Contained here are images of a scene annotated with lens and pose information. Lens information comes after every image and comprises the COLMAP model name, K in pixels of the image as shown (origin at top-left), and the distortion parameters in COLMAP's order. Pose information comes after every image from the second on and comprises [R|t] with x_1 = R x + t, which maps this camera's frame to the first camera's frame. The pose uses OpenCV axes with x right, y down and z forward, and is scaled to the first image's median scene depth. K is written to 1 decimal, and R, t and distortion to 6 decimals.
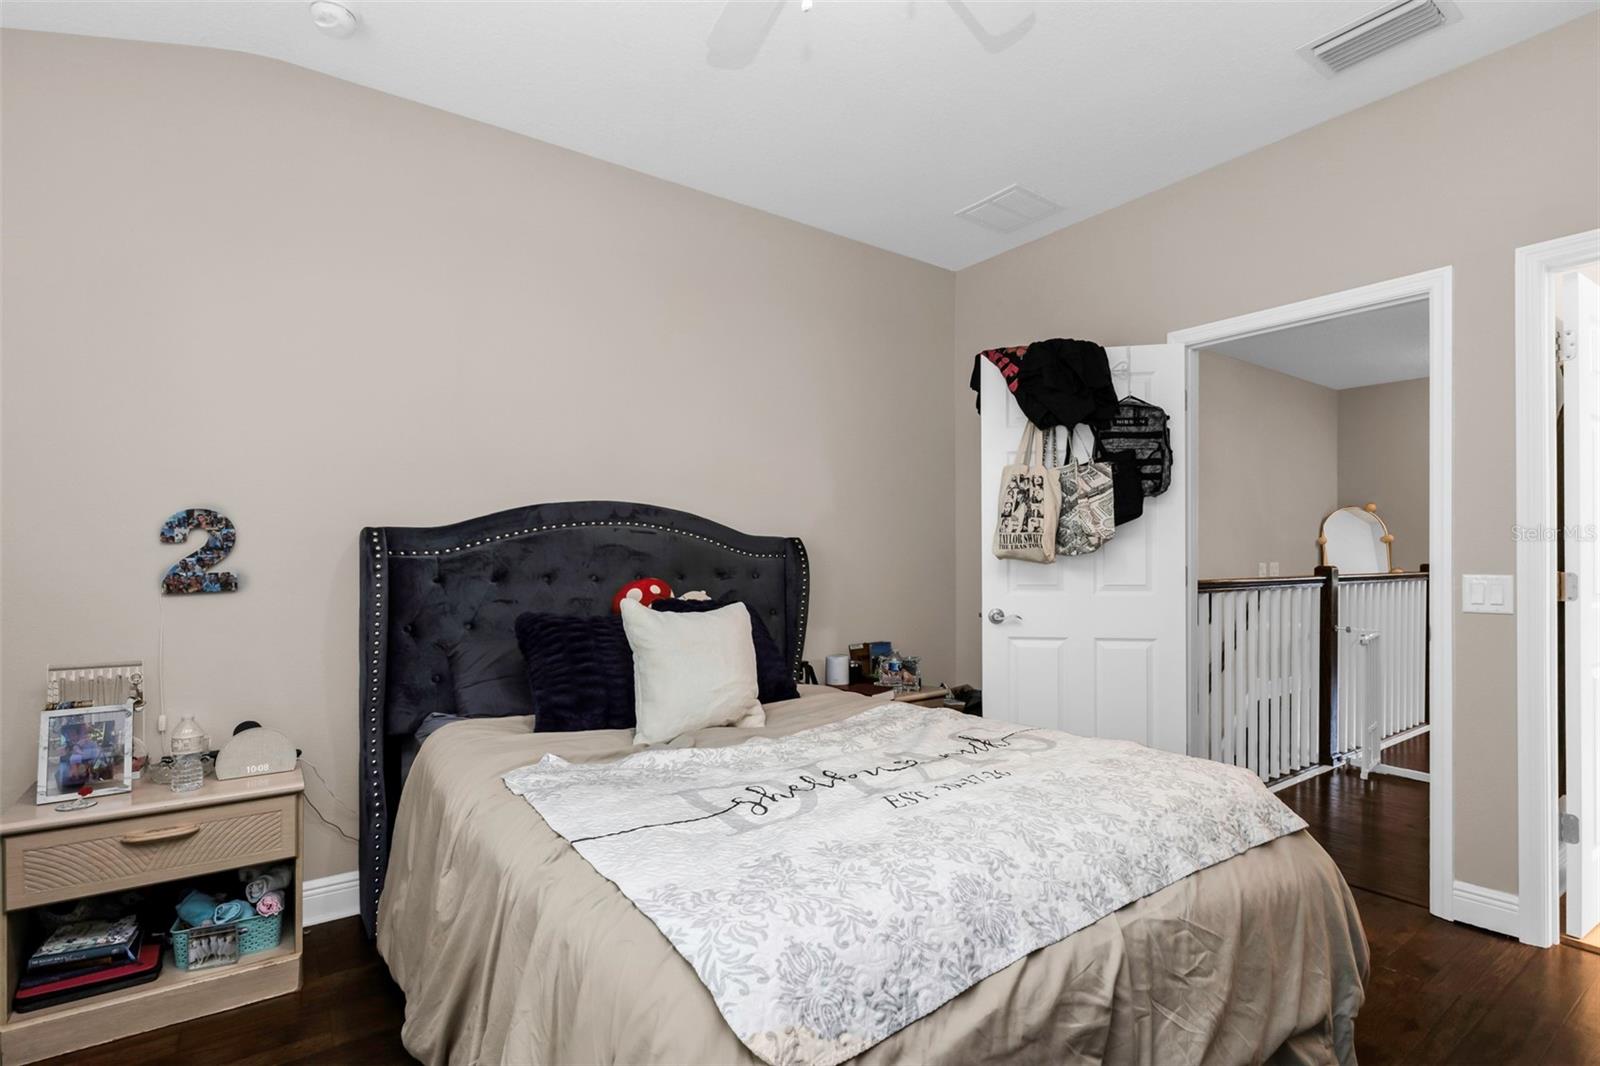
lens RADIAL K [[758.0, 0, 805.1], [0, 758.0, 547.0], [0, 0, 1]] dist [-0.004431, 0.000306]
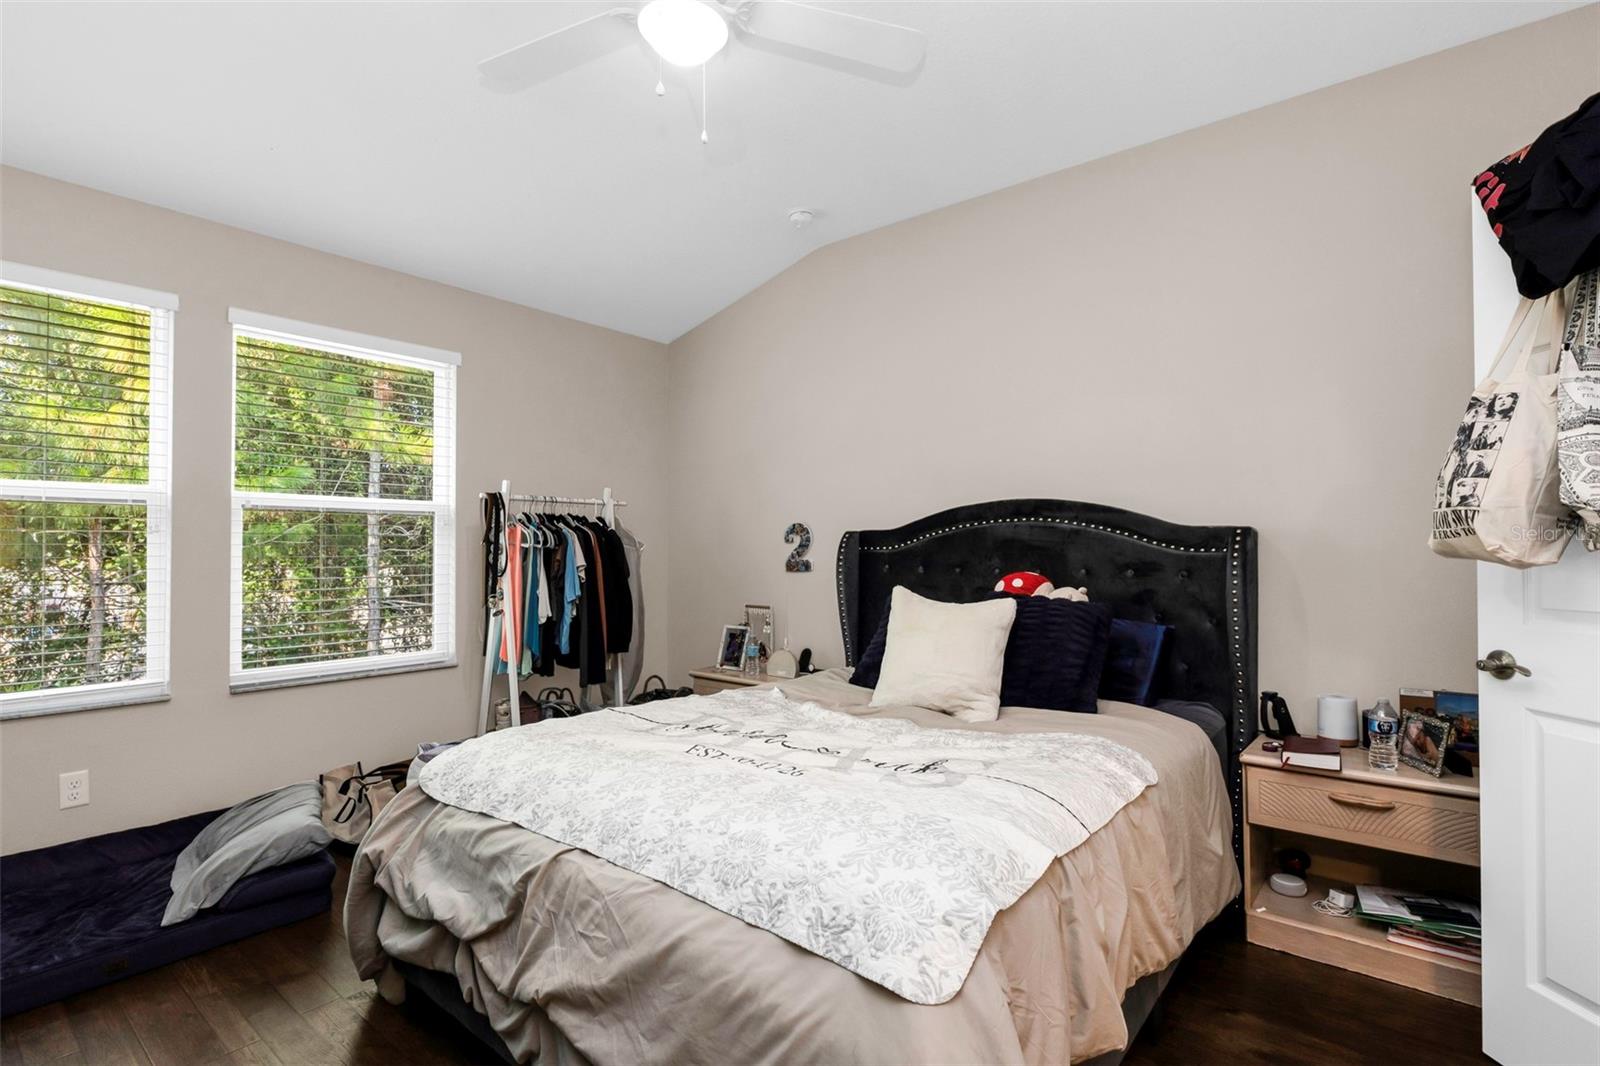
lens RADIAL K [[758.0, 0, 805.3], [0, 758.0, 531.5], [0, 0, 1]] dist [-0.004431, 0.000306]
pose [[0.271876, -0.022176, -0.962077, 0.888807], [0.014732, 0.999713, -0.018881, 0.001702], [0.962220, -0.009040, 0.272124, 0.541534]]
